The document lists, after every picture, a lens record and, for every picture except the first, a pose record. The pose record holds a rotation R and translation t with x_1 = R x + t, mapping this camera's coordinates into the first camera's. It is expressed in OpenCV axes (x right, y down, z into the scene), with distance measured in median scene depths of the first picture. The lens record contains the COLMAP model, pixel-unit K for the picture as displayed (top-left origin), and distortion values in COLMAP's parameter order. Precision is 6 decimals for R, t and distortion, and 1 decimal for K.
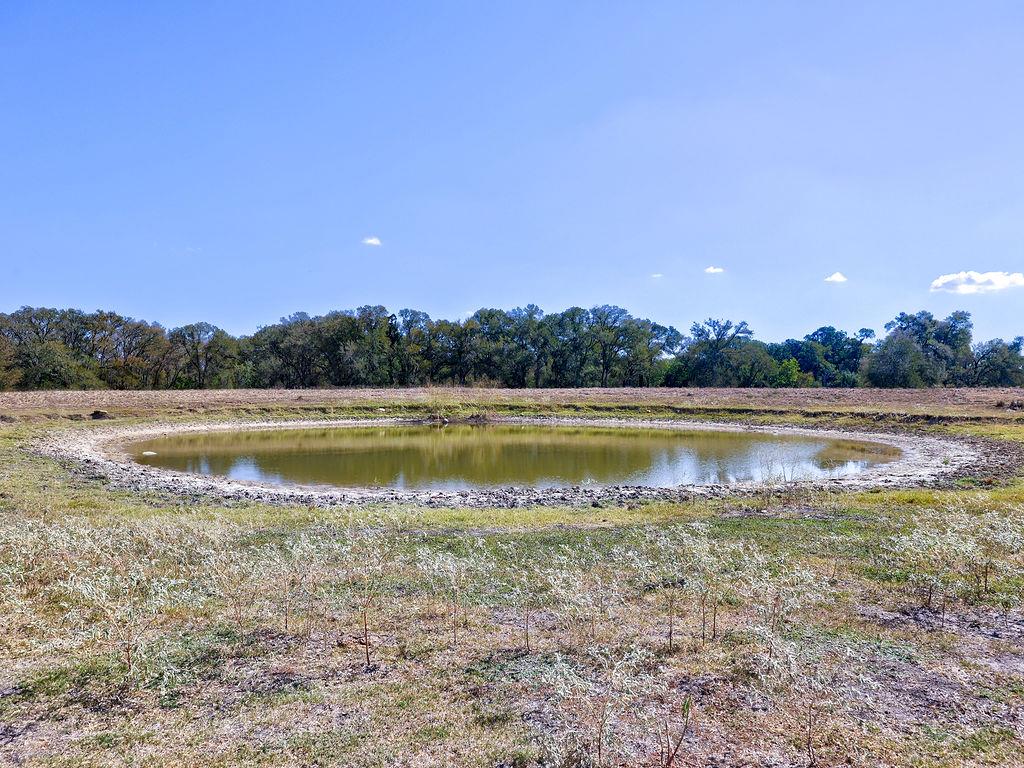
lens RADIAL K [[571.6, 0, 513.3], [0, 571.6, 386.5], [0, 0, 1]] dist [0.002719, 0.000014]
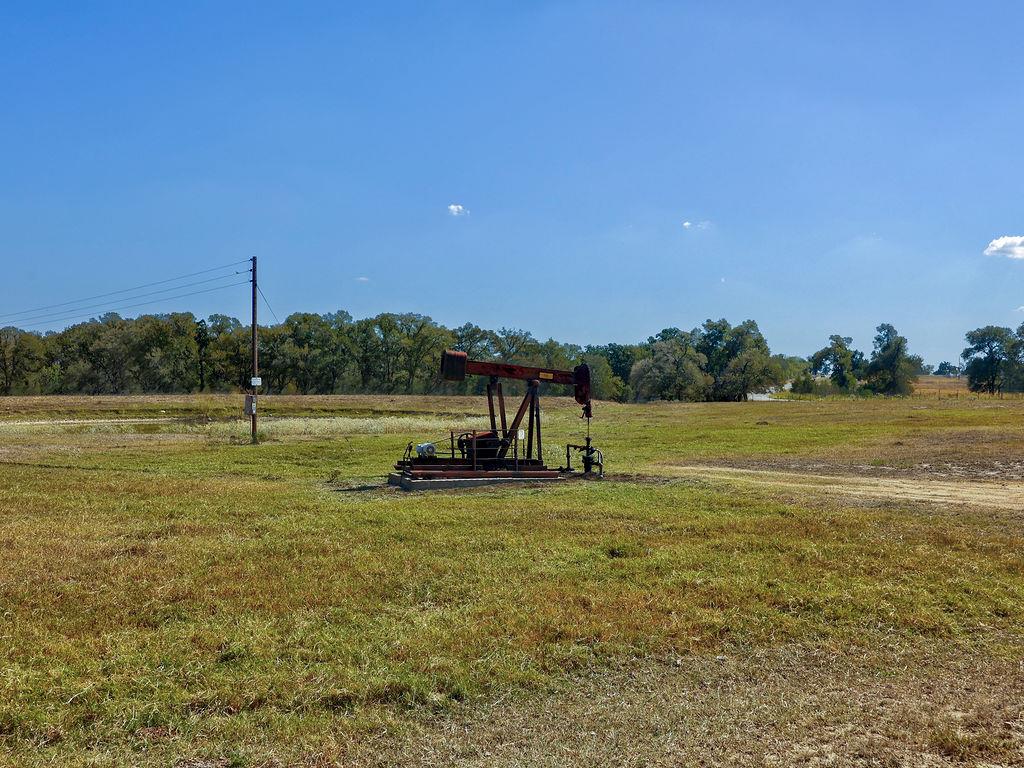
lens RADIAL K [[836.9, 0, 511.2], [0, 836.9, 384.0], [0, 0, 1]] dist [-0.018276, -0.005242]
pose [[0.997442, 0.002558, 0.071439, 0.239897], [-0.002608, 0.999996, 0.000608, -0.014294], [-0.071437, -0.000793, 0.997445, -0.538987]]
